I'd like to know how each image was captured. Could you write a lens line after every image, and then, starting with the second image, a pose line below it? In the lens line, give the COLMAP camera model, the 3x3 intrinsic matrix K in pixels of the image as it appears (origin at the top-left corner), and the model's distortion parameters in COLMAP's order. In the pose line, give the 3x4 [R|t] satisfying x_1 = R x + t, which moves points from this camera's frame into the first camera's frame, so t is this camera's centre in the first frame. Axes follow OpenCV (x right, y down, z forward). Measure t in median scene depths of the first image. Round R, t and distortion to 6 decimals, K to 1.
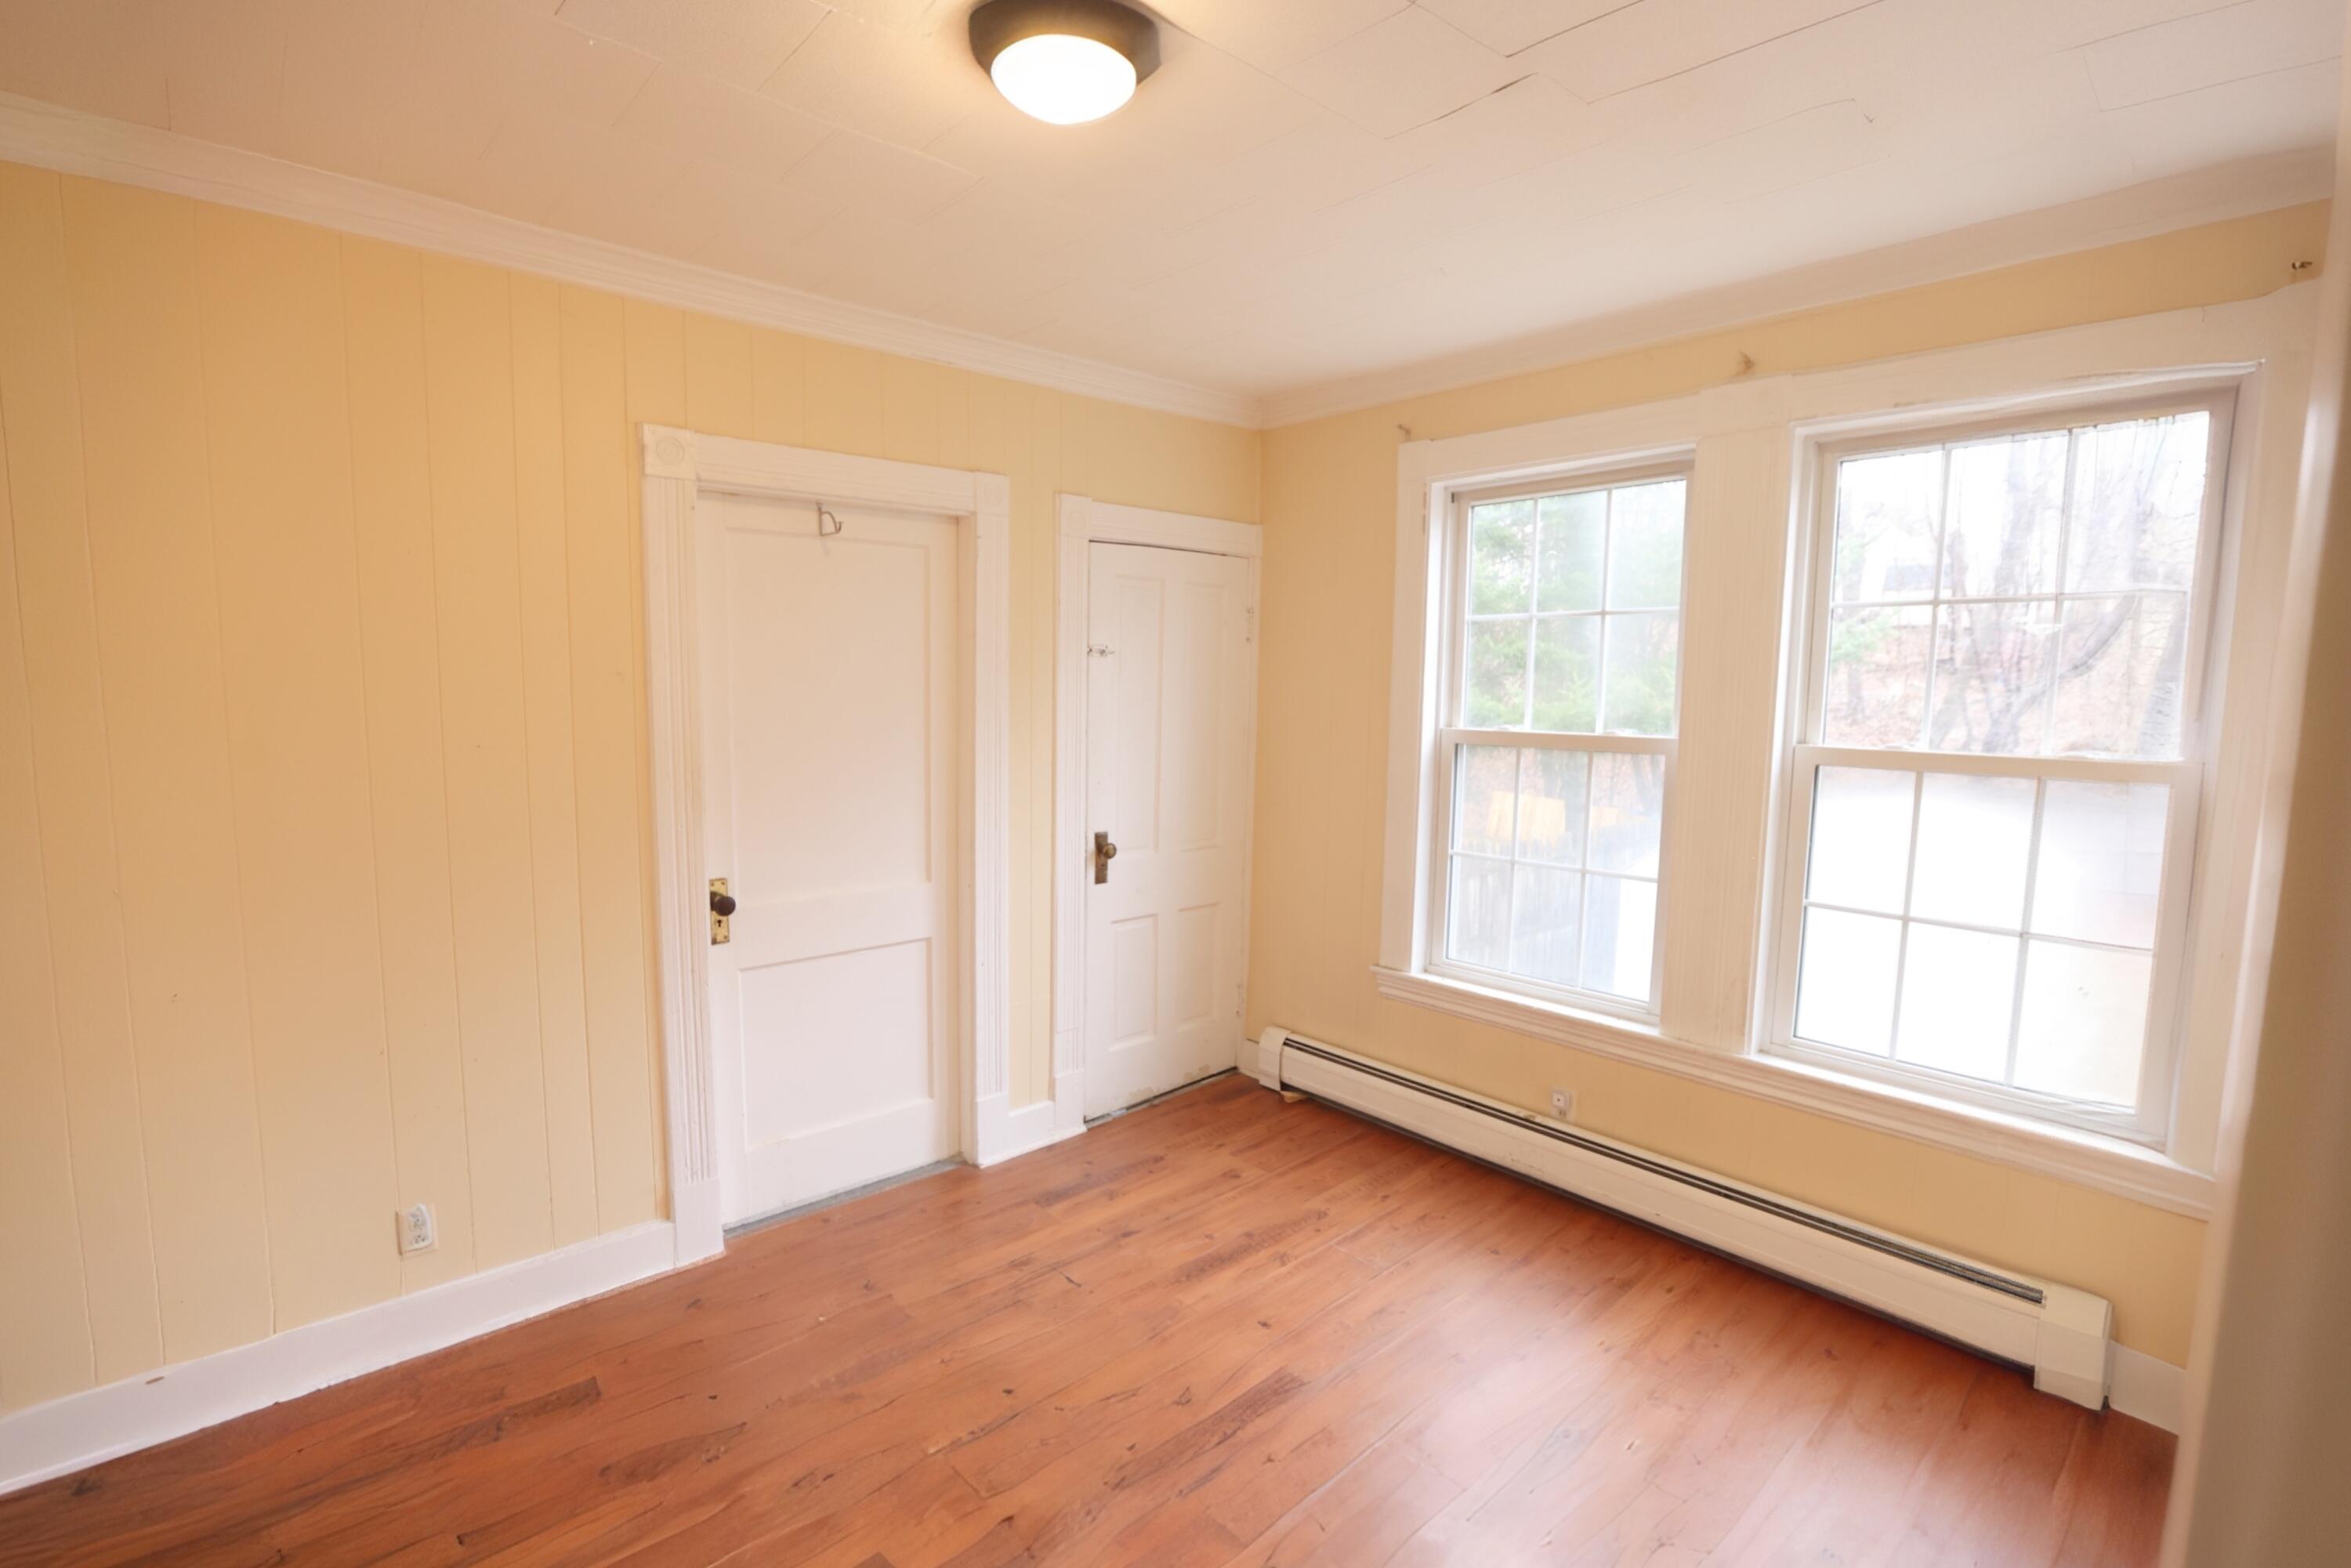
lens RADIAL K [[1068.0, 0, 1157.9], [0, 1068.0, 778.5], [0, 0, 1]] dist [-0.058314, 0.025941]
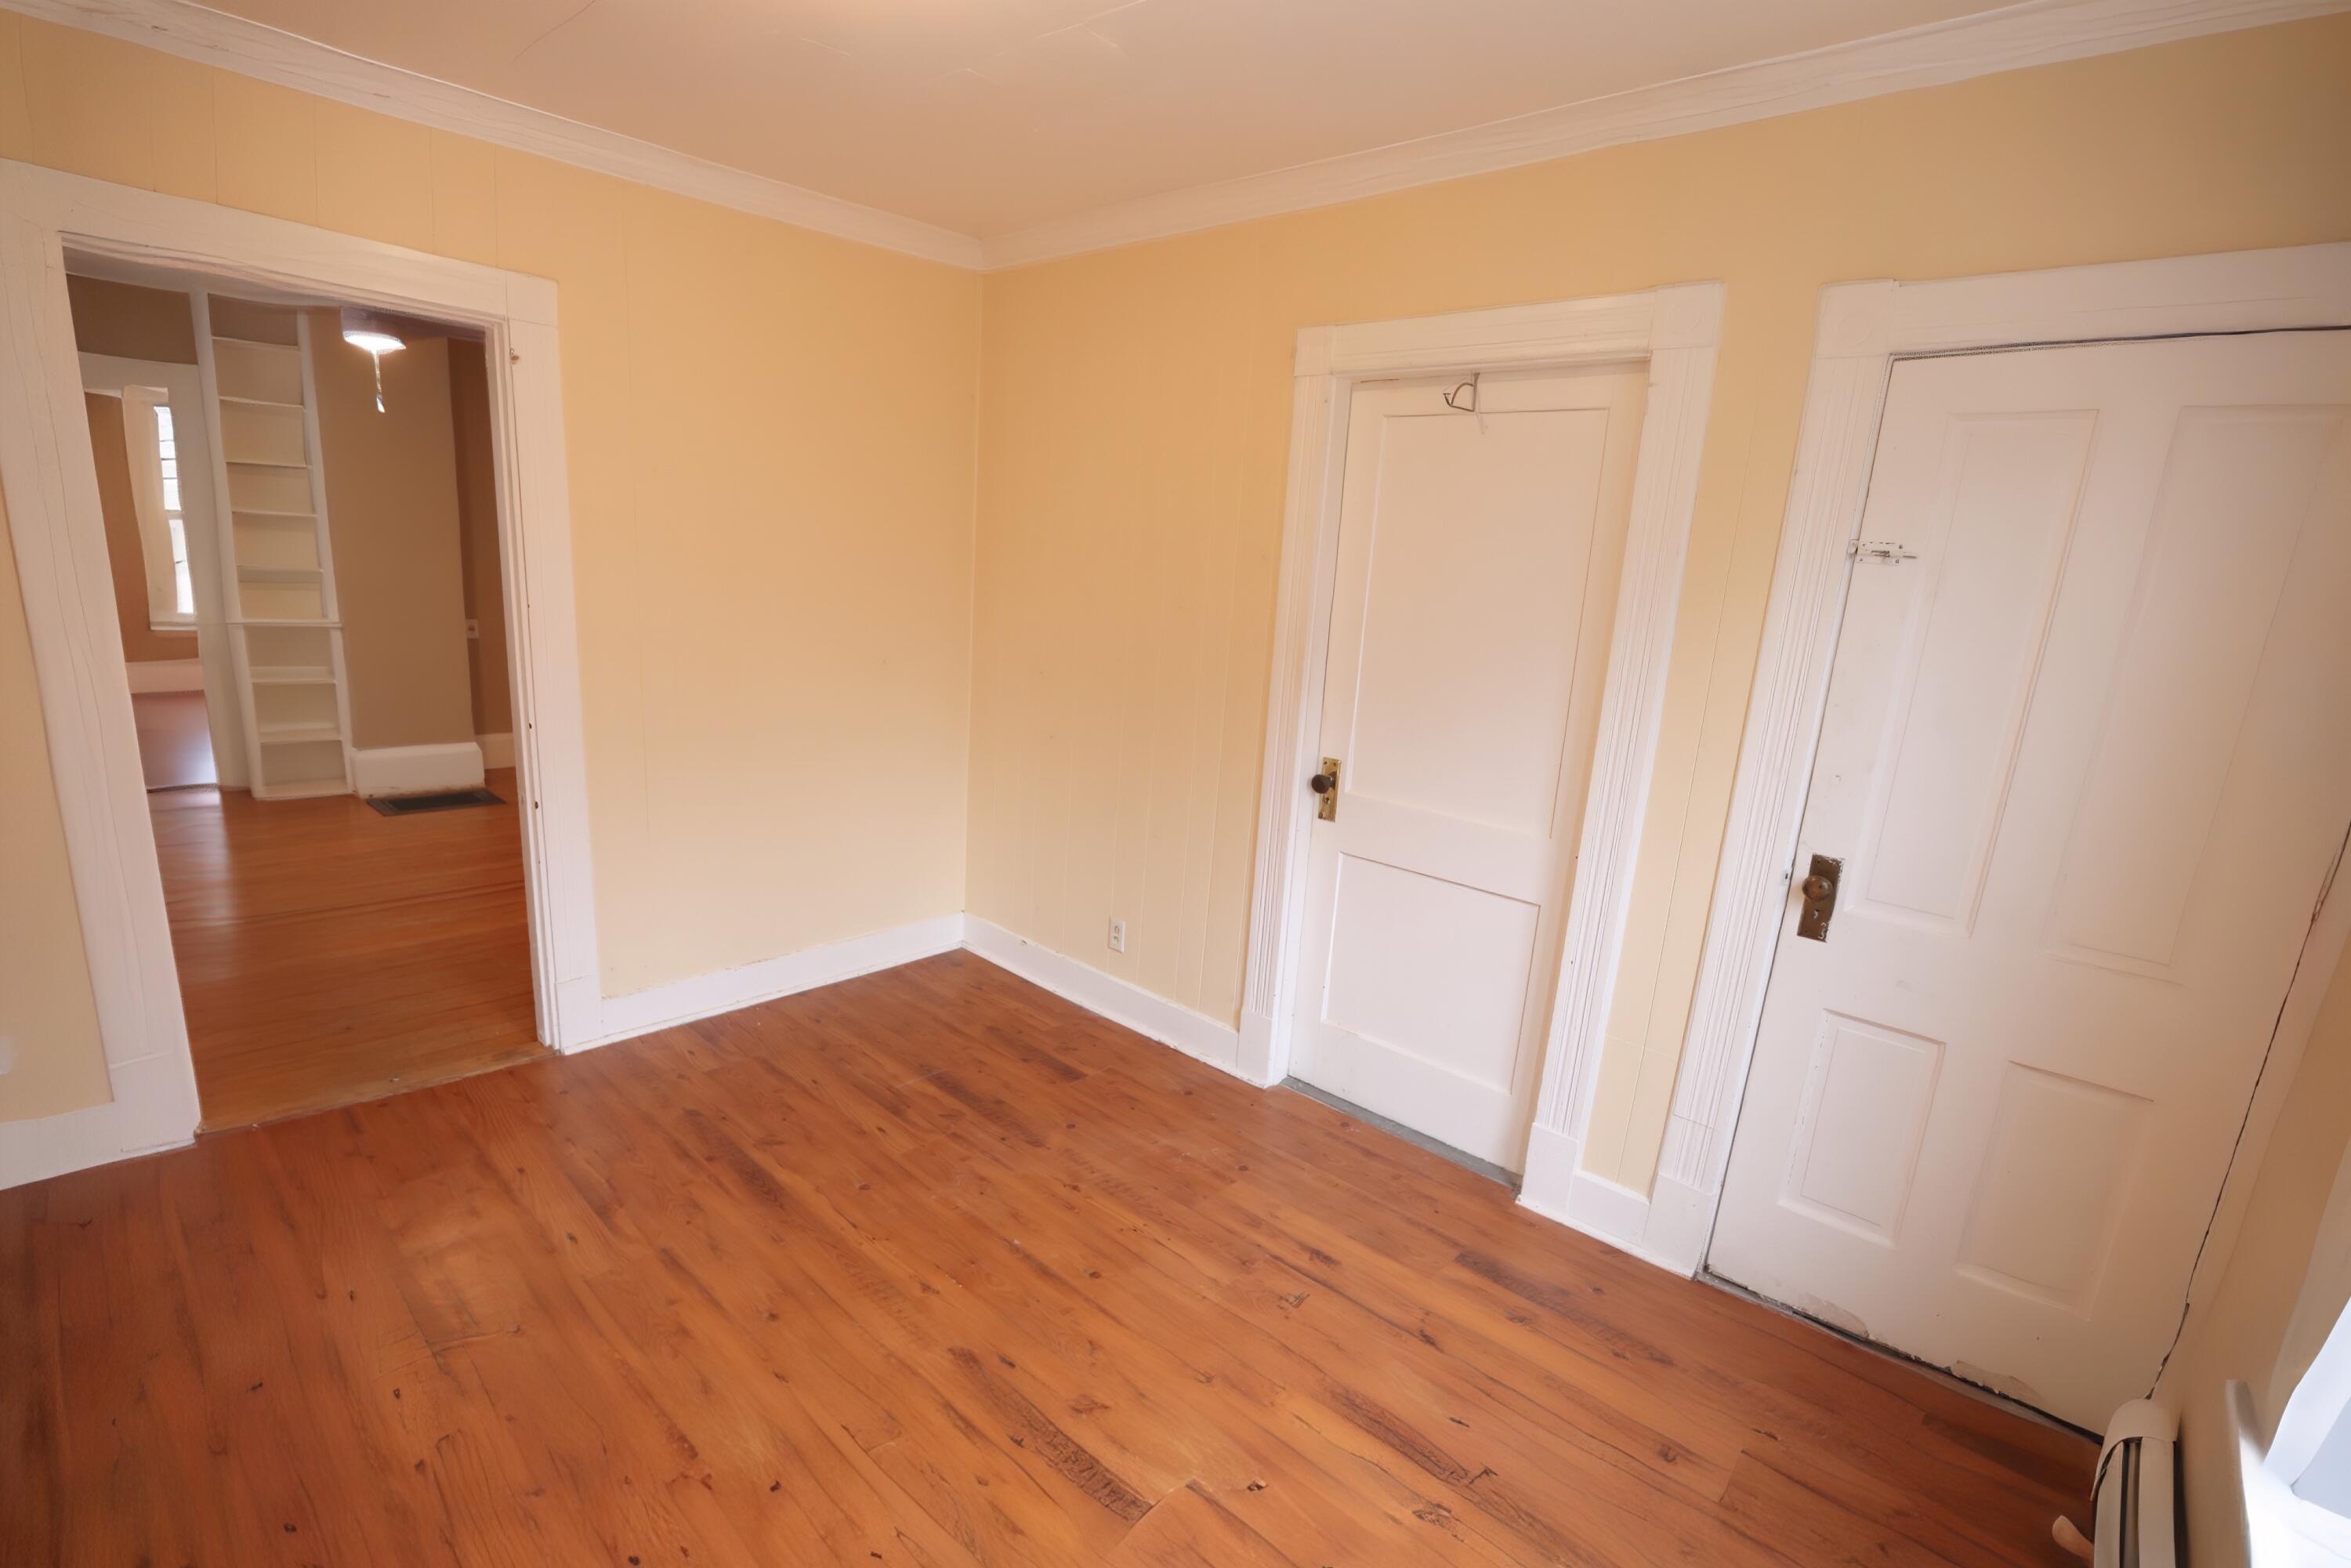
lens RADIAL K [[1068.0, 0, 1157.9], [0, 1068.0, 778.5], [0, 0, 1]] dist [-0.058314, 0.025941]
pose [[0.106586, 0.202139, -0.973540, 0.547869], [-0.152268, 0.970886, 0.184917, -0.051494], [0.982575, 0.128529, 0.134262, 0.627362]]
